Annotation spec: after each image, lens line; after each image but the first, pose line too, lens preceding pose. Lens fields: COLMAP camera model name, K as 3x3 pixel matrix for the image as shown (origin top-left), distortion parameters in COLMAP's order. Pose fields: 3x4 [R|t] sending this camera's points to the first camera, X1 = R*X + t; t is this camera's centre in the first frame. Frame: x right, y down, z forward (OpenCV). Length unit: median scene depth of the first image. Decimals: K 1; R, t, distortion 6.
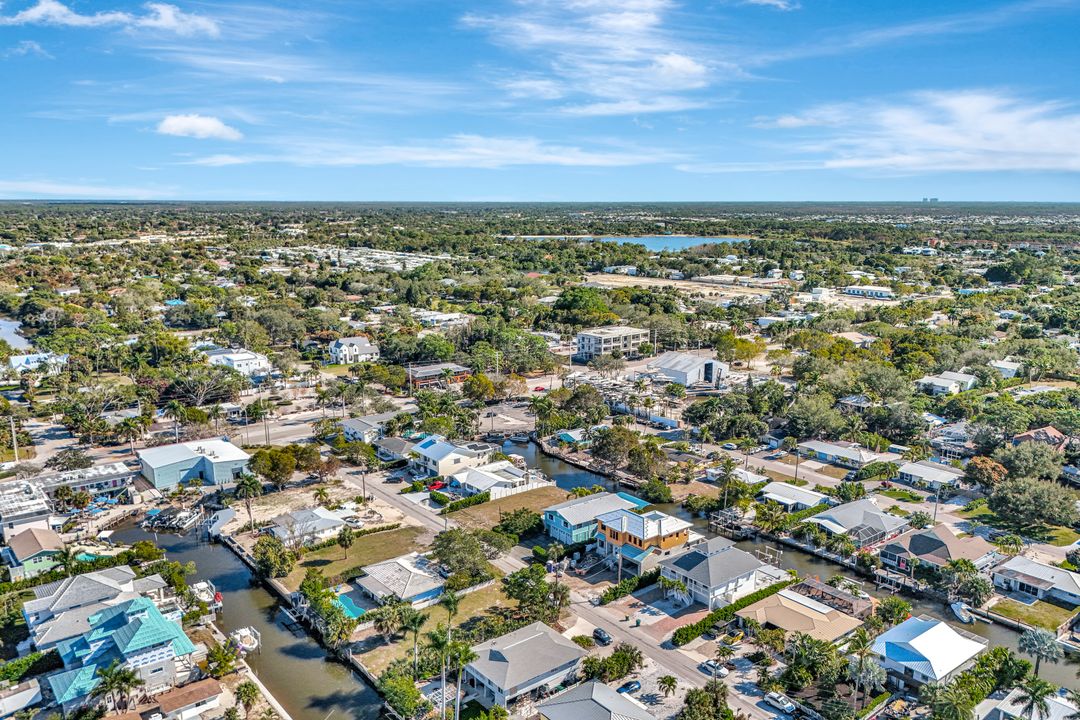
lens RADIAL K [[815.5, 0, 540.0], [0, 815.5, 360.0], [0, 0, 1]] dist [0.045903, -0.047007]
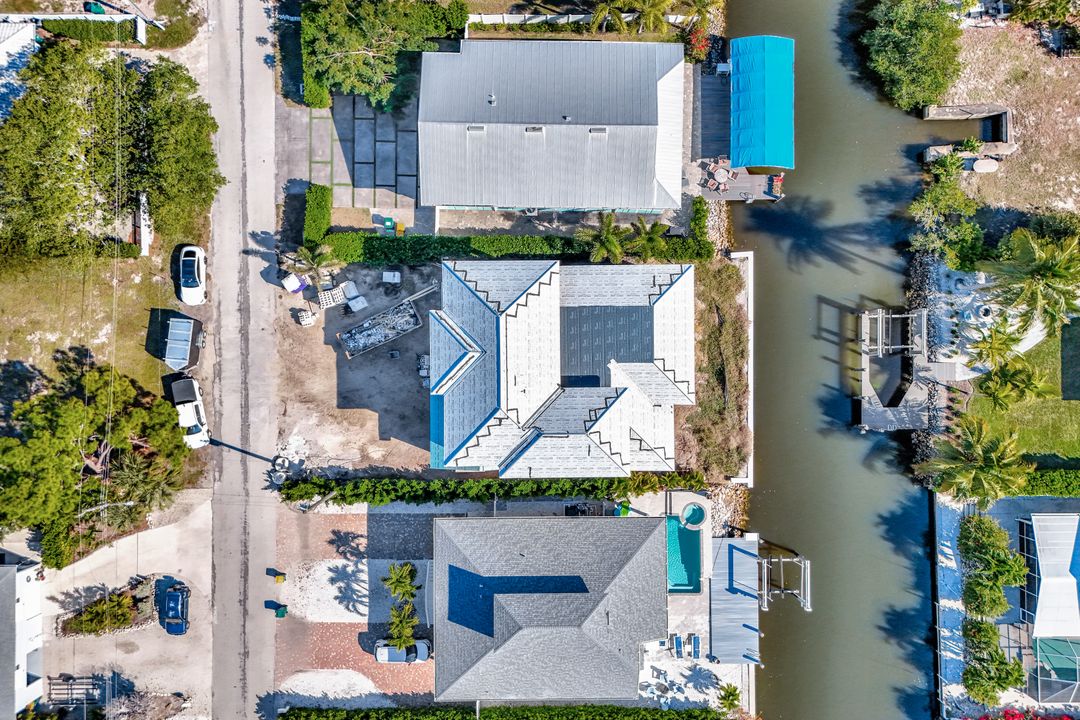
lens RADIAL K [[815.5, 0, 540.0], [0, 815.5, 360.0], [0, 0, 1]] dist [0.045903, -0.047007]
pose [[0.799743, 0.600323, -0.004792, 0.106712], [-0.116919, 0.163578, 0.979577, -0.112069], [0.588847, -0.782850, 0.201010, 0.777467]]
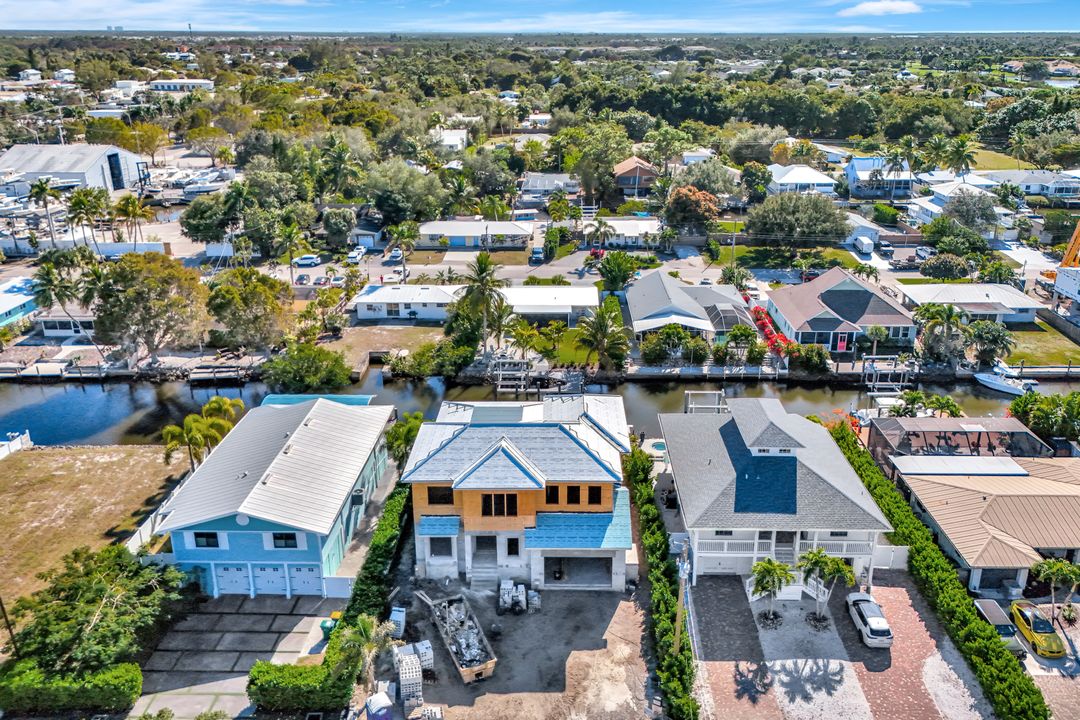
lens RADIAL K [[830.7, 0, 540.2], [0, 830.7, 328.1], [0, 0, 1]] dist [0.044554, -0.053894]
pose [[0.627998, -0.259508, 0.733672, -0.097707], [0.150807, 0.965473, 0.212413, 0.065911], [-0.763463, -0.022752, 0.645451, 0.635821]]
